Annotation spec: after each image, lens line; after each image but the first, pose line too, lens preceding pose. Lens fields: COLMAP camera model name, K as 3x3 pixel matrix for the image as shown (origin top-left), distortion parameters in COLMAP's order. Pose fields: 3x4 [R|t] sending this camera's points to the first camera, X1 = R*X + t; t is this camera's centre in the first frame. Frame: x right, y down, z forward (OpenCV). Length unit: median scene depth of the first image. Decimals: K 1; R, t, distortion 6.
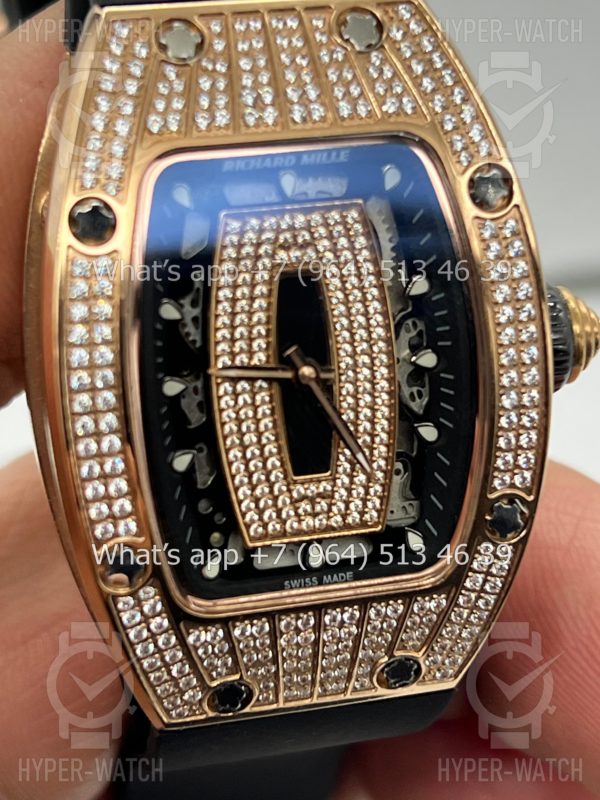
lens RADIAL K [[1960.9, 0, 300.0], [0, 1960.9, 423.2], [0, 0, 1]] dist [0.007655, -0.381599]
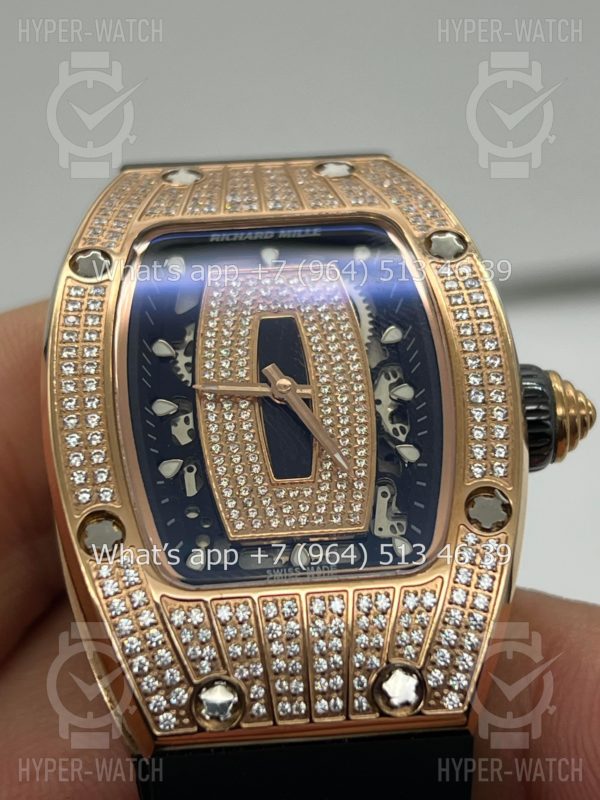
lens RADIAL K [[1960.9, 0, 300.0], [0, 1960.9, 423.2], [0, 0, 1]] dist [0.007655, -0.381599]
pose [[0.977540, -0.119922, -0.173302, 0.194368], [-0.016646, 0.775814, -0.630742, 0.663018], [0.210090, 0.619460, 0.756394, 0.191559]]
